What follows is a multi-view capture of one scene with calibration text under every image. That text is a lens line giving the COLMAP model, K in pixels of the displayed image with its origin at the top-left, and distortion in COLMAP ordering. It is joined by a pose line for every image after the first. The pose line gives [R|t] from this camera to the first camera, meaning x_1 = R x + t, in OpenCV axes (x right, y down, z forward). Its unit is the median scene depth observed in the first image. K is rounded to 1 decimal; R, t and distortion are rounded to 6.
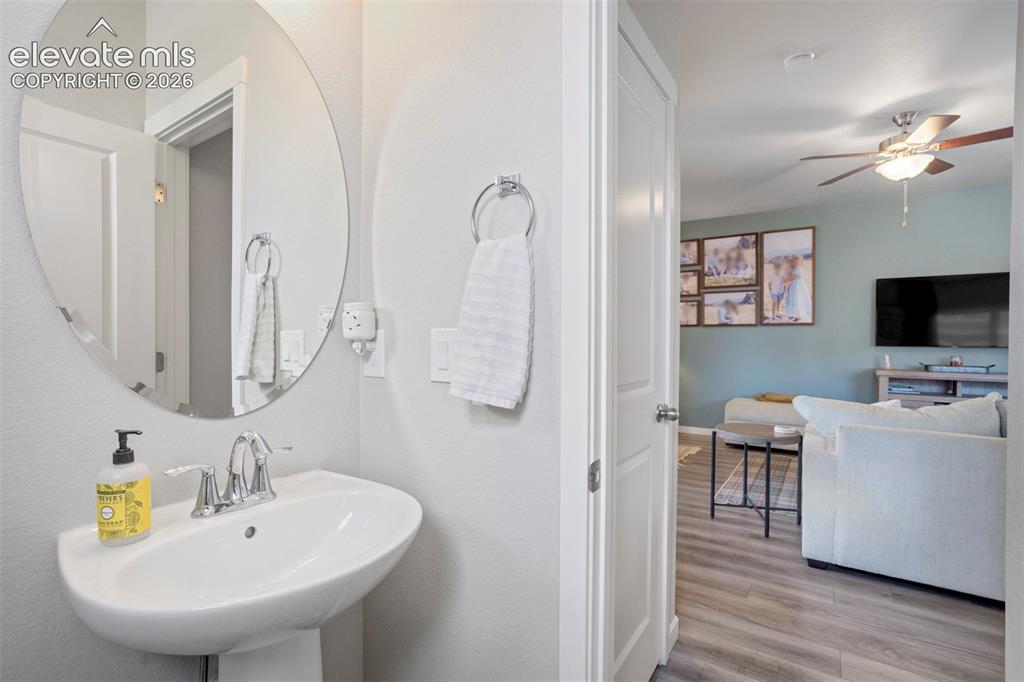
lens RADIAL K [[473.4, 0, 512.3], [0, 473.4, 338.6], [0, 0, 1]] dist [-0.001117, 0.000017]
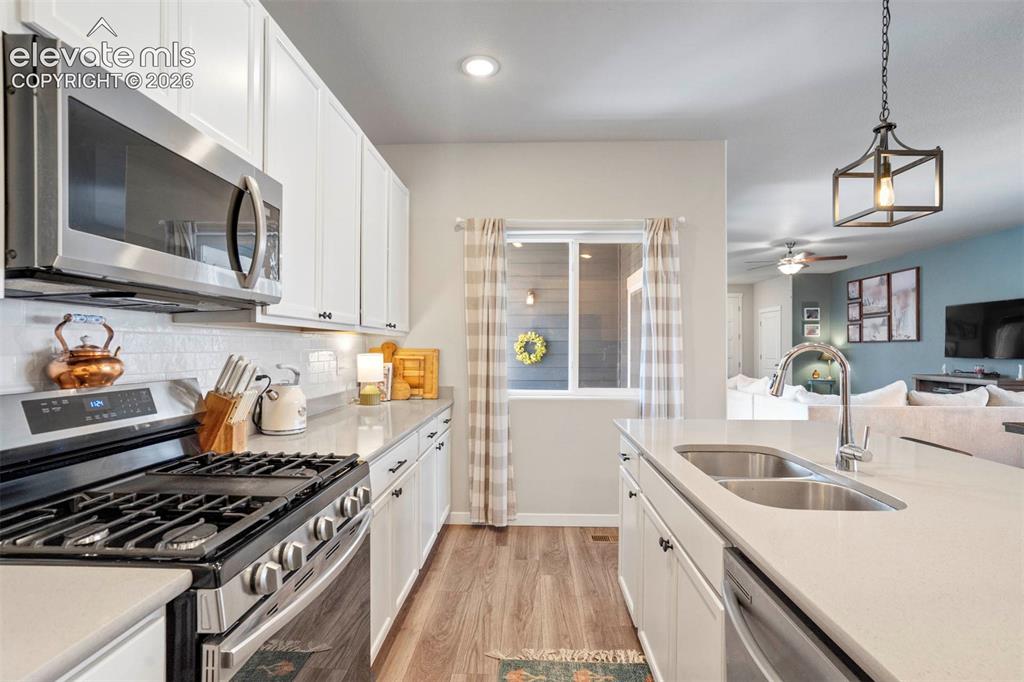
lens RADIAL K [[480.0, 0, 513.3], [0, 480.0, 347.8], [0, 0, 1]] dist [-0.016618, 0.009045]
pose [[0.523582, -0.003365, -0.851968, 1.109391], [-0.006542, 0.999947, -0.007969, 0.006933], [0.851950, 0.009746, 0.523533, -0.621576]]
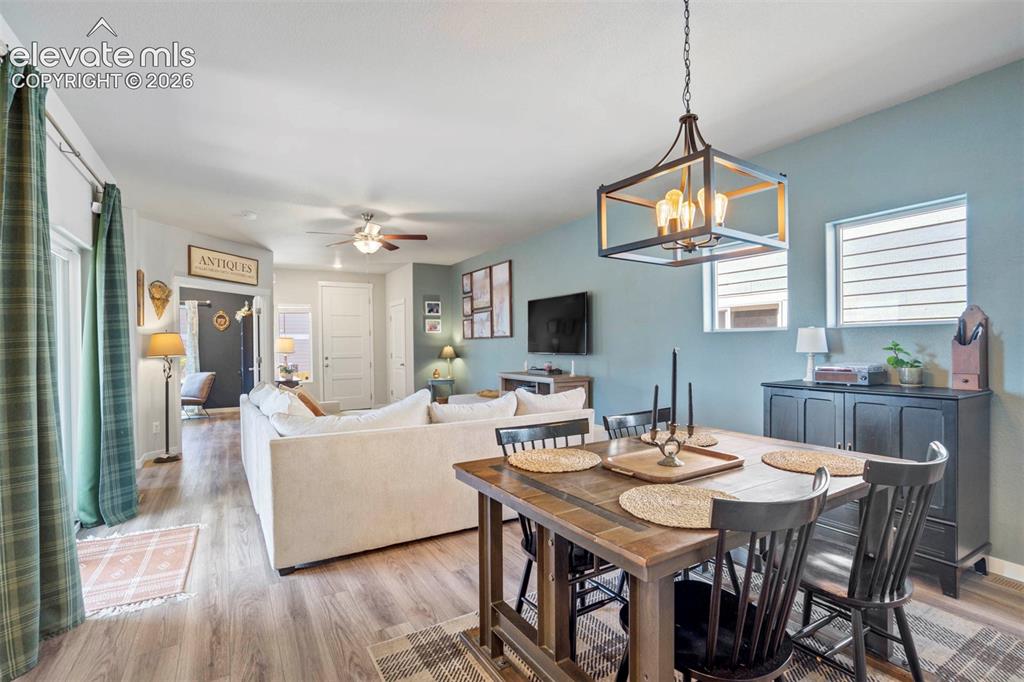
lens RADIAL K [[480.0, 0, 511.7], [0, 480.0, 345.2], [0, 0, 1]] dist [-0.016618, 0.009045]
pose [[0.902423, -0.012603, -0.430667, 1.123884], [0.010132, 0.999916, -0.008030, 0.002606], [0.430732, 0.002883, 0.902475, -0.154858]]
